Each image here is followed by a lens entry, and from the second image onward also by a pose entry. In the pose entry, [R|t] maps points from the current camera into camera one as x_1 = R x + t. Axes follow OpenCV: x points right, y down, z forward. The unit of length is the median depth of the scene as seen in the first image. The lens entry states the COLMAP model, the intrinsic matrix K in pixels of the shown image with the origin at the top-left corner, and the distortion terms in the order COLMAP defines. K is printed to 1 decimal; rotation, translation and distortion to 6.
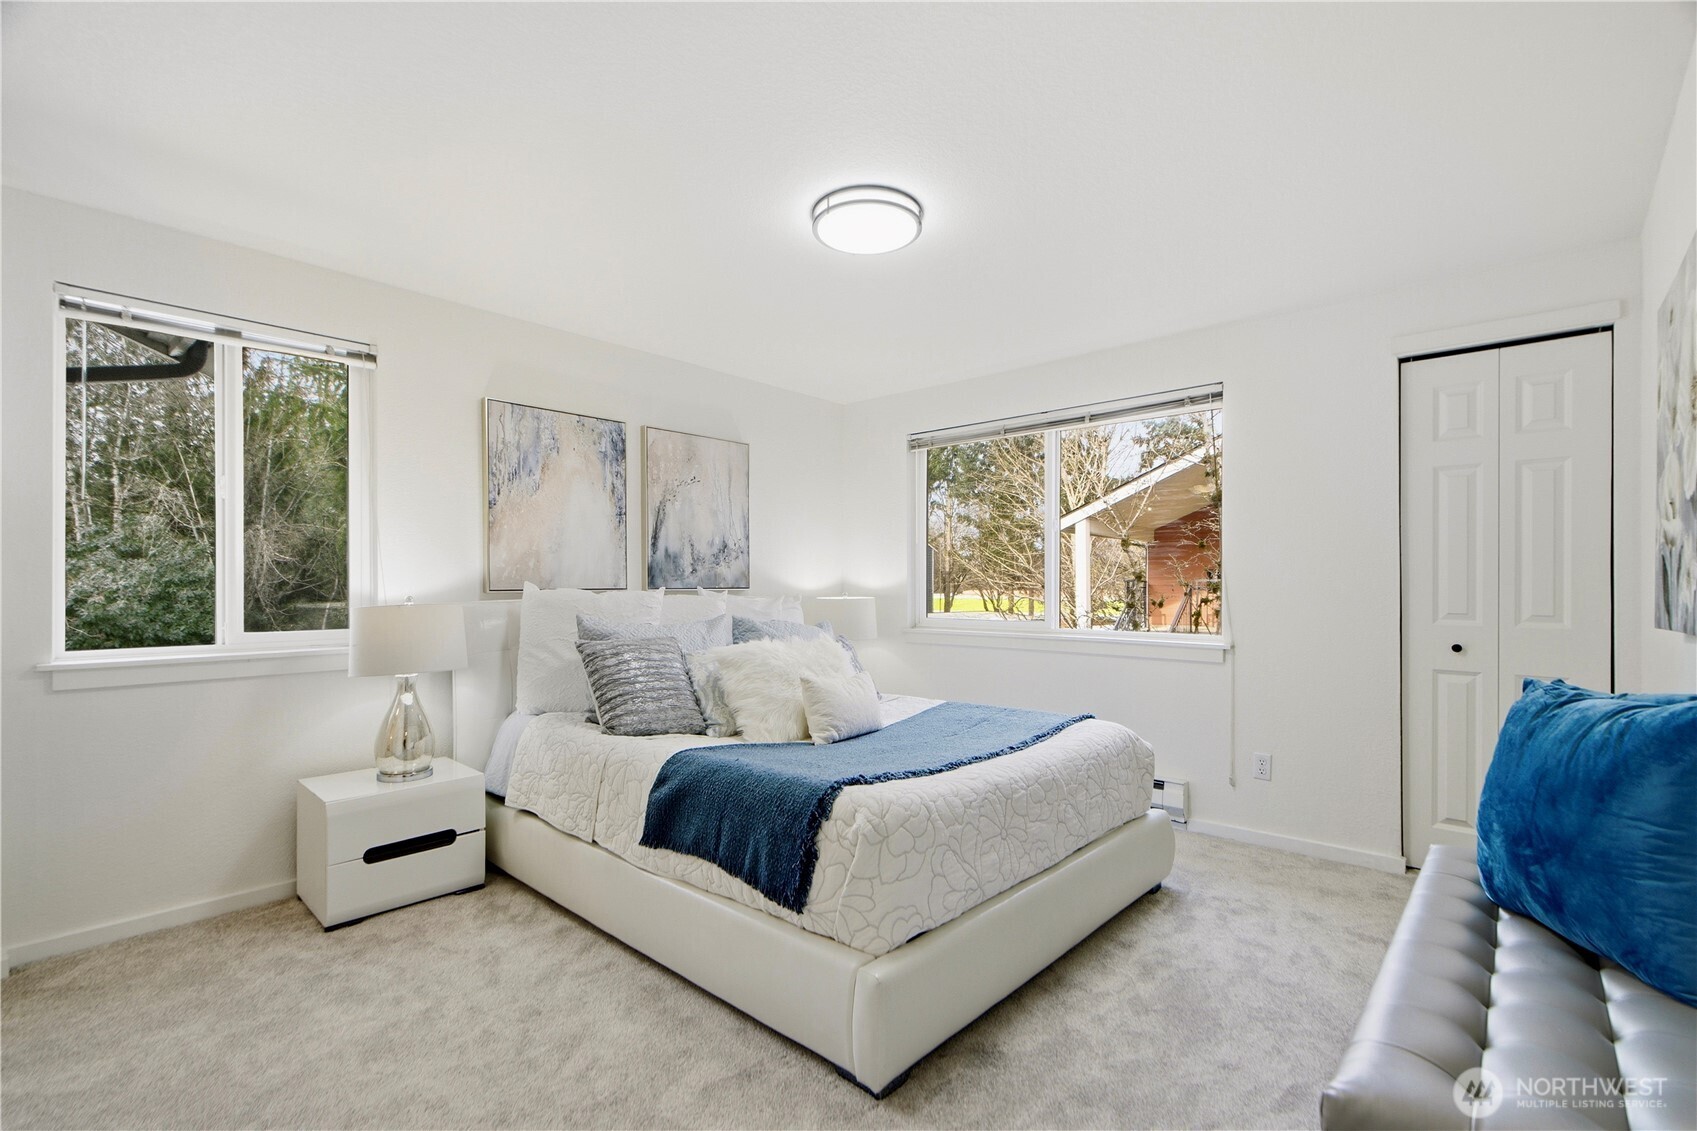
lens RADIAL K [[803.2, 0, 847.9], [0, 803.2, 570.0], [0, 0, 1]] dist [0.009863, -0.001191]
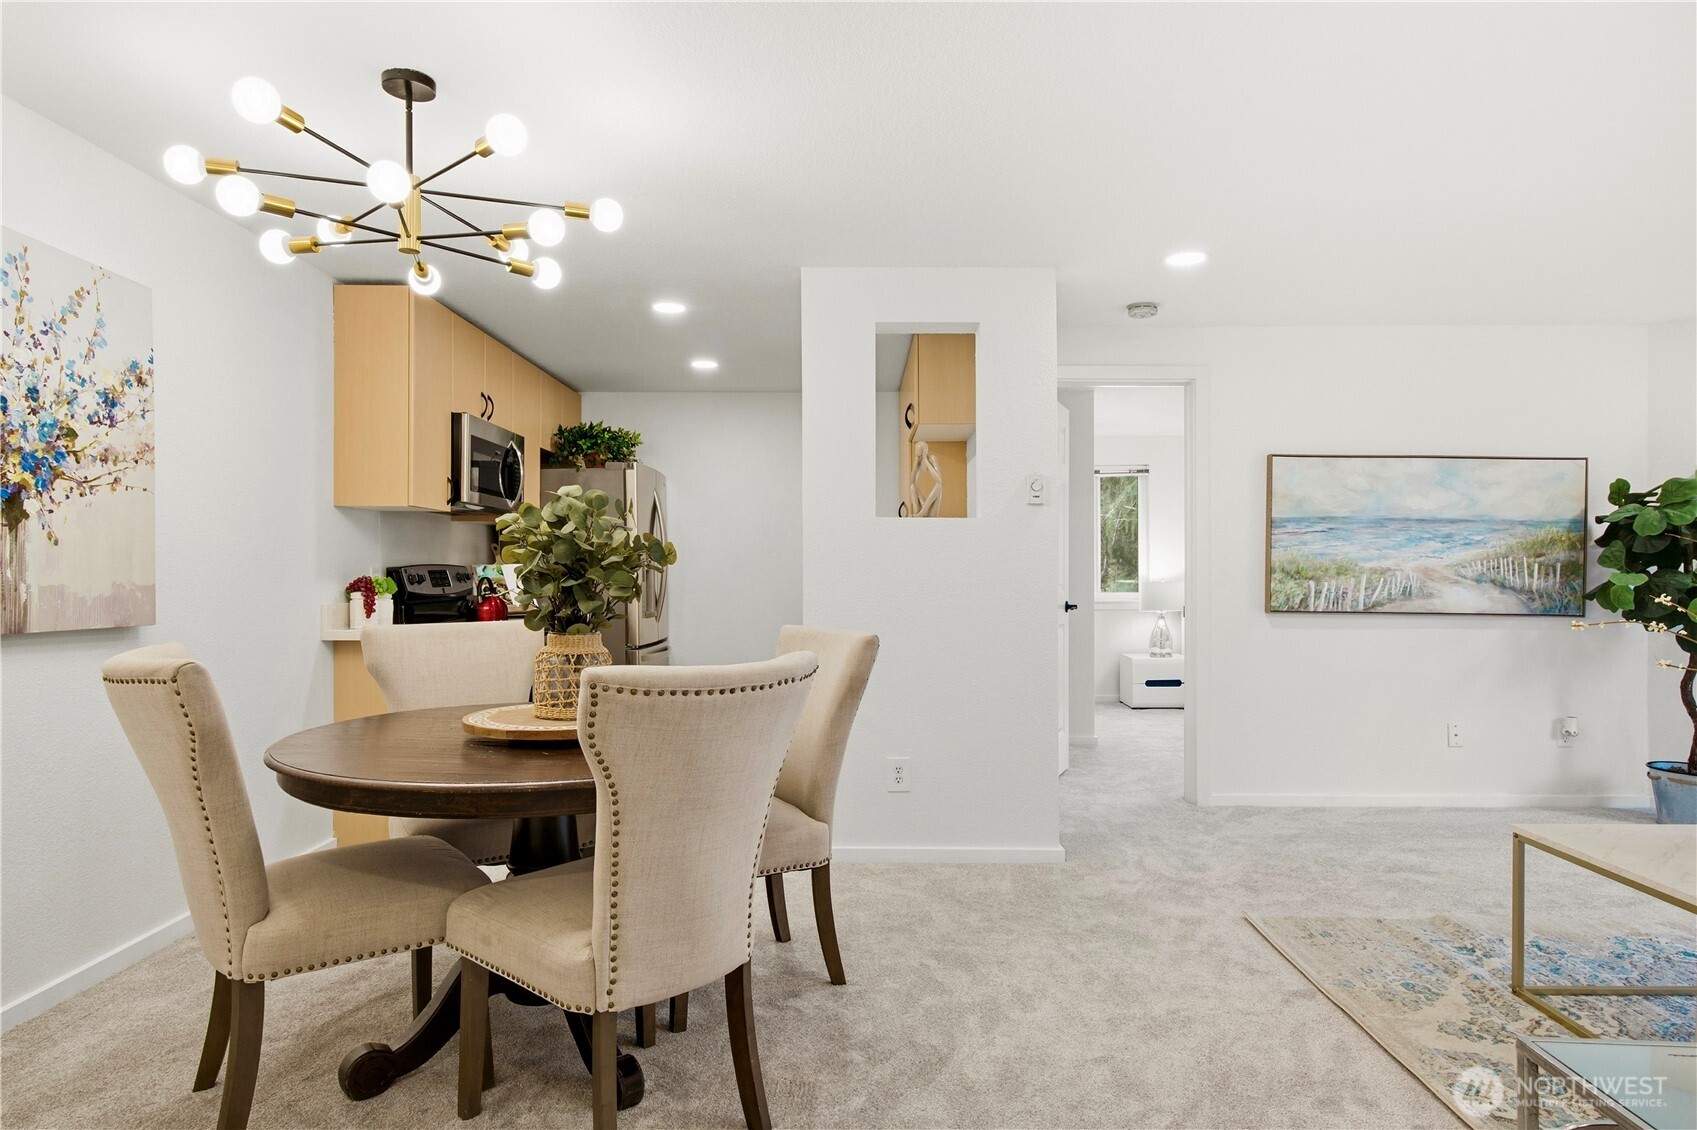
lens RADIAL K [[957.7, 0, 854.2], [0, 957.7, 575.6], [0, 0, 1]] dist [0.003735, -0.000144]
pose [[0.678430, 0.009248, -0.734607, 0.828573], [0.014576, 0.999555, 0.026044, -0.055557], [0.734521, -0.028377, 0.677993, -1.430822]]
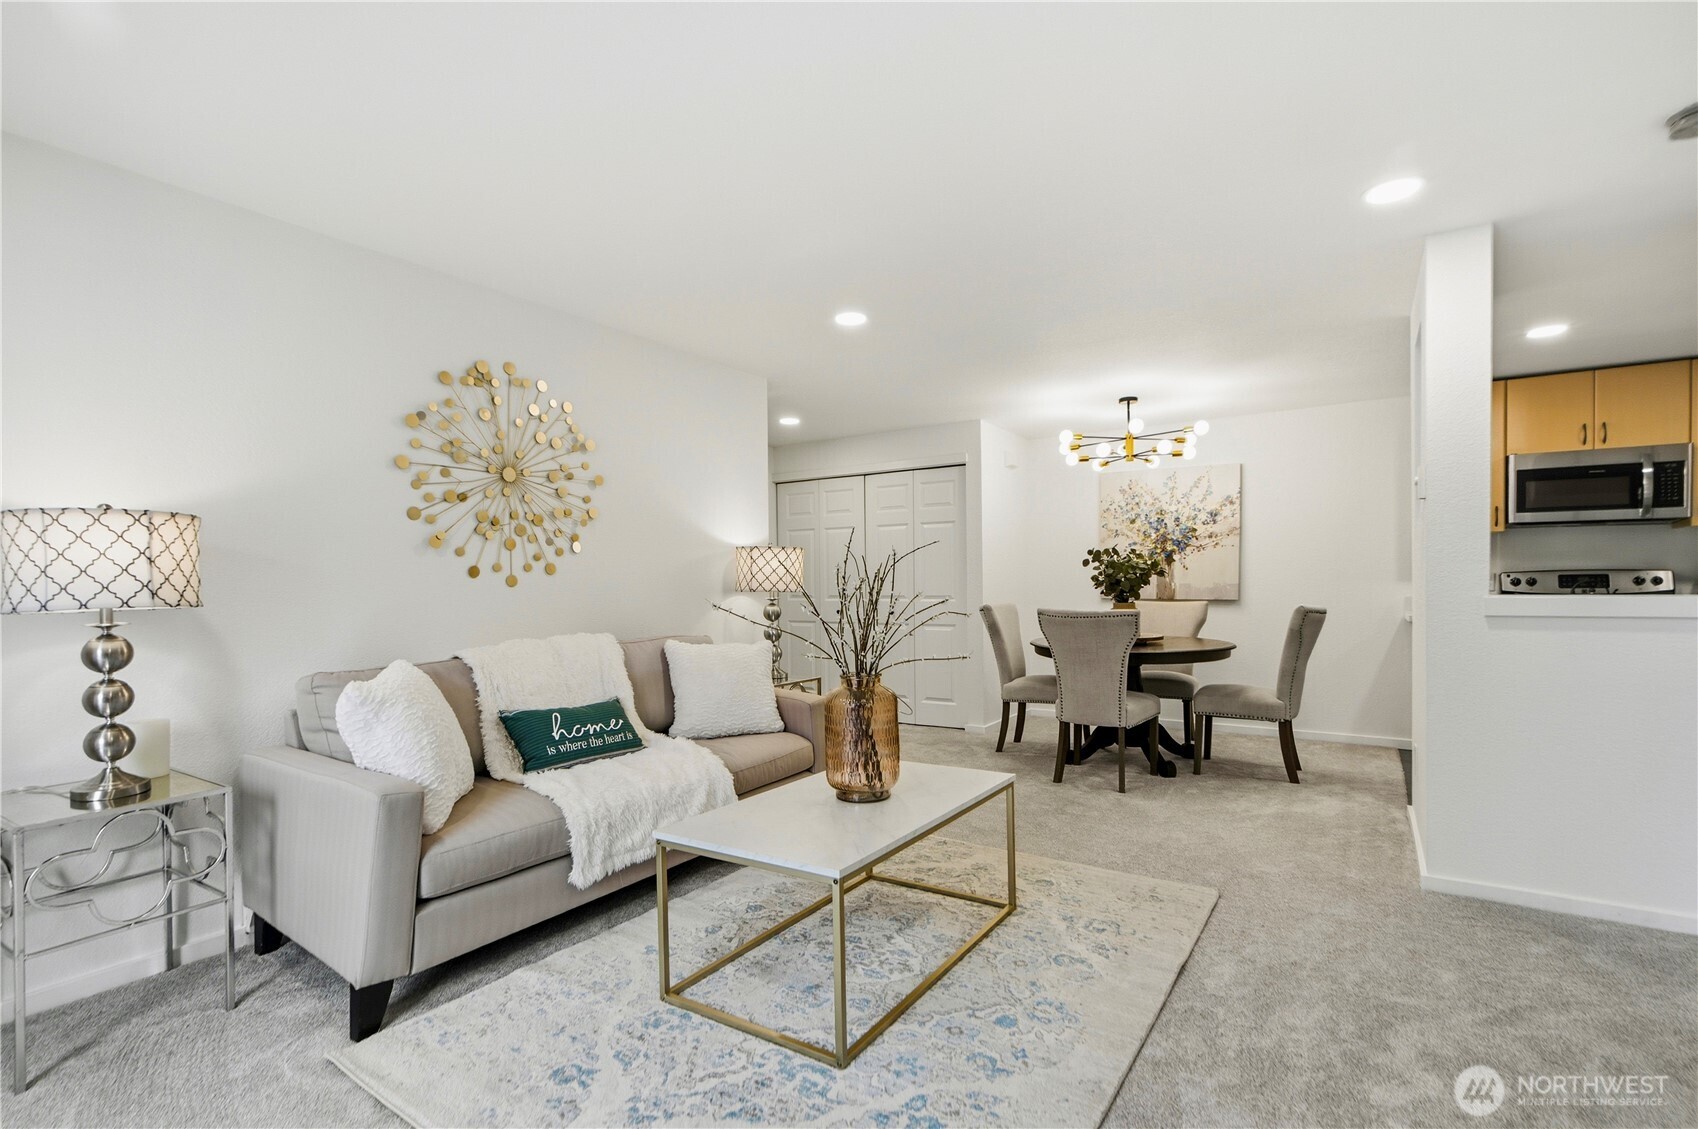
lens RADIAL K [[803.7, 0, 836.7], [0, 803.7, 586.9], [0, 0, 1]] dist [0.009863, -0.001191]
pose [[-0.986983, 0.011383, -0.160419, 0.935755], [0.014678, 0.999705, -0.019366, -0.004114], [0.160151, -0.021469, -0.986859, 0.346779]]
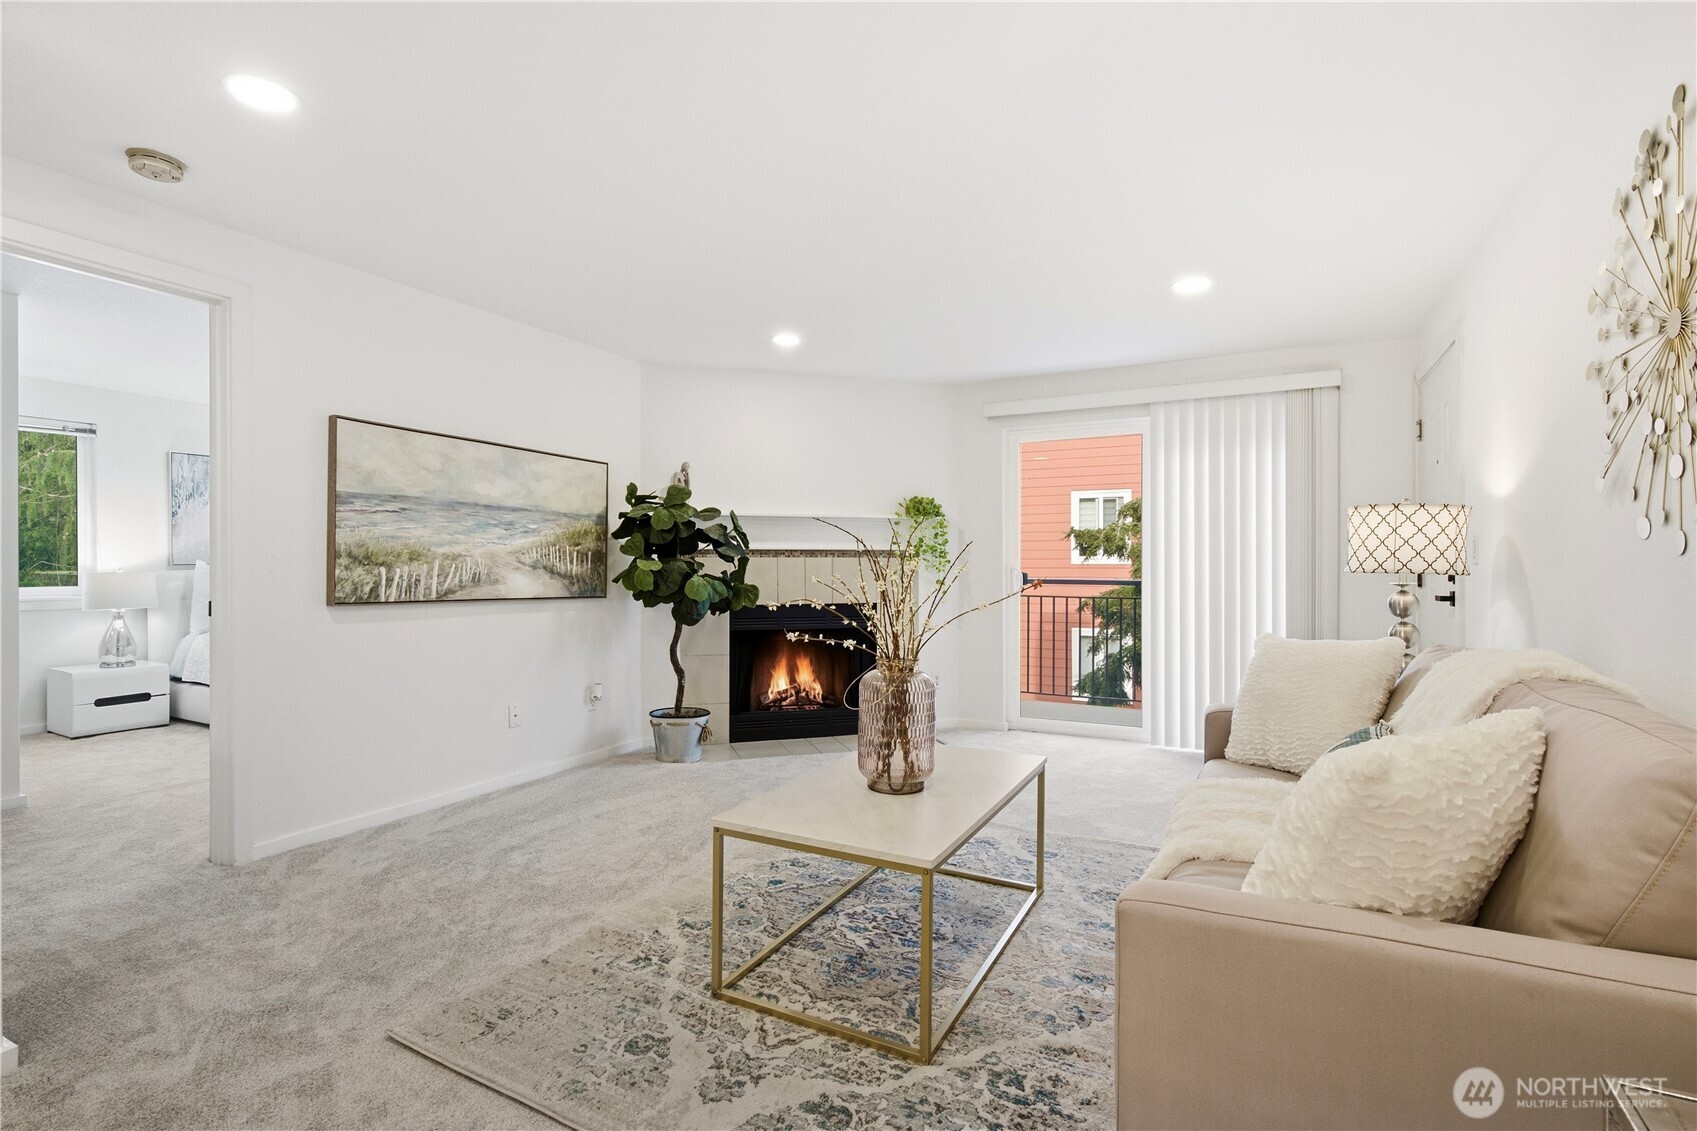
lens RADIAL K [[794.7, 0, 831.1], [0, 794.7, 567.3], [0, 0, 1]] dist [0.002586, -0.002671]
pose [[0.967685, 0.007279, 0.252058, 0.542557], [-0.013857, 0.999608, 0.024333, -0.033299], [-0.251782, -0.027039, 0.967406, -1.110037]]
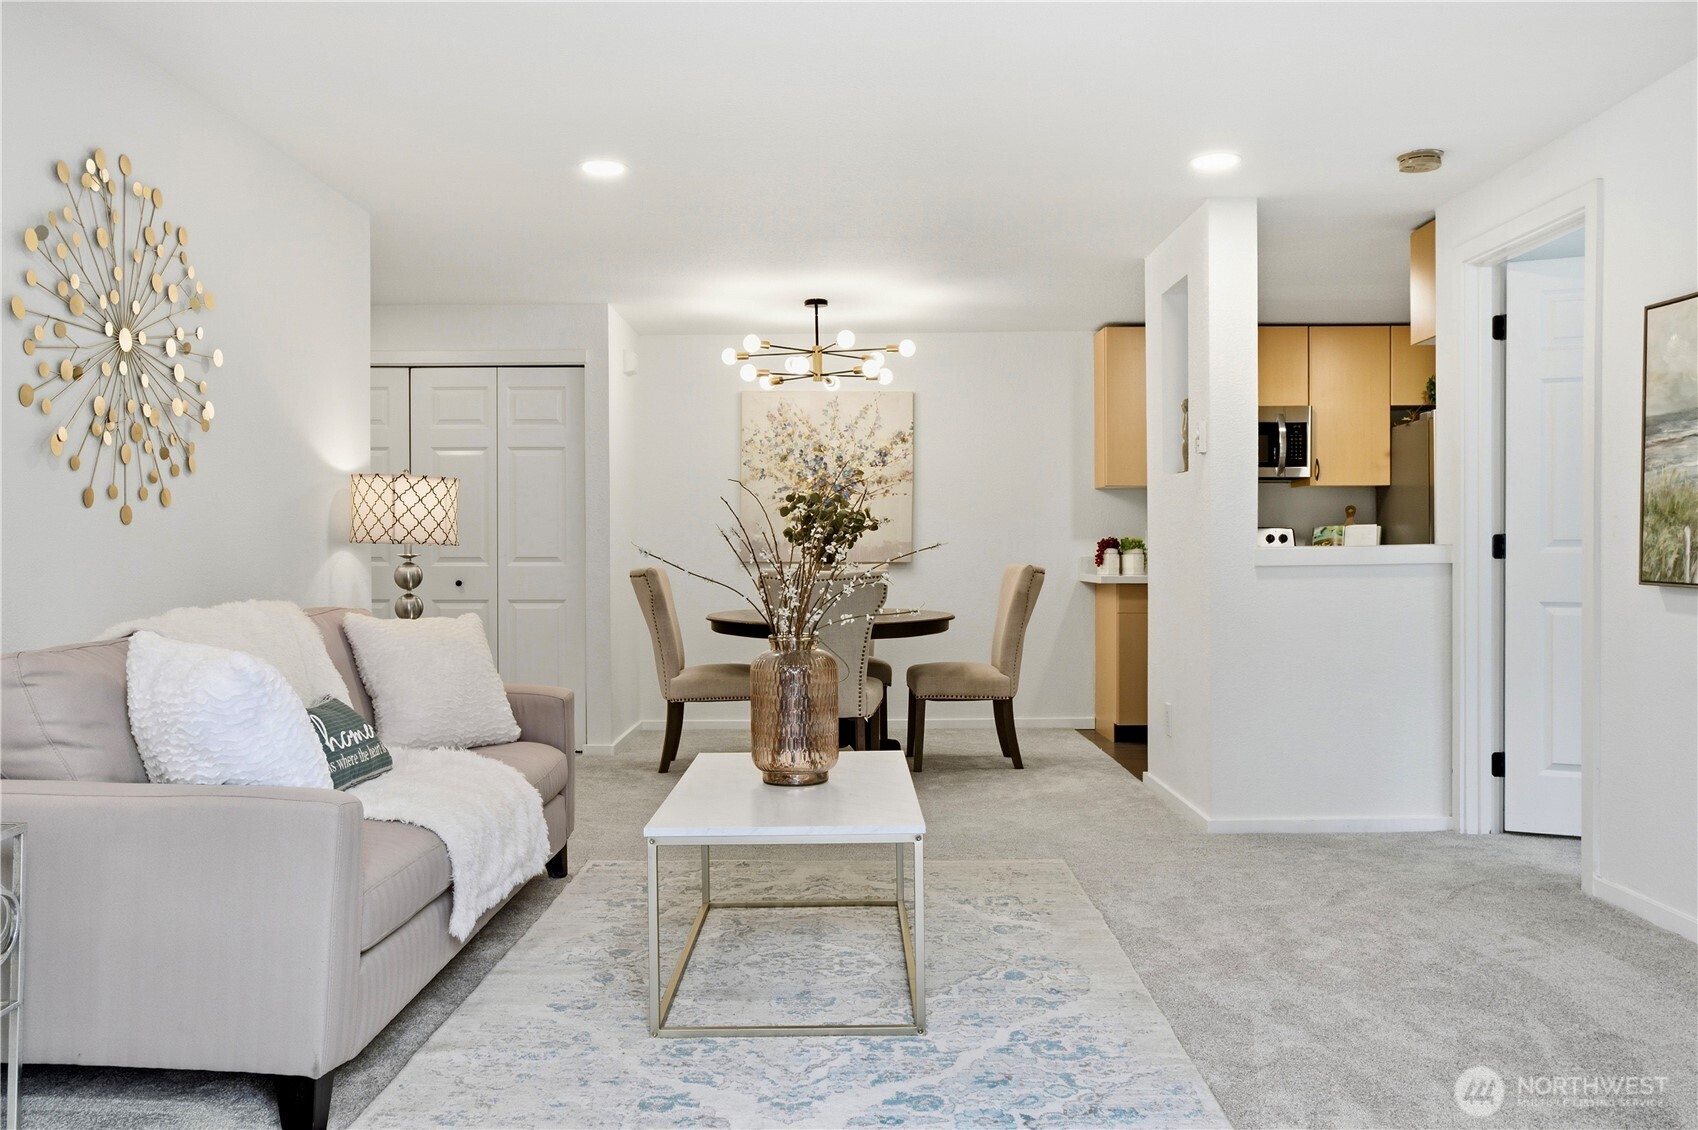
lens RADIAL K [[1354.4, 0, 845.6], [0, 1354.4, 552.1], [0, 0, 1]] dist [-0.021021, 0.018657]
pose [[-0.733657, 0.006965, -0.679484, 1.493902], [0.024999, 0.999547, -0.016745, 0.022362], [0.679060, -0.029271, -0.733499, 0.404845]]
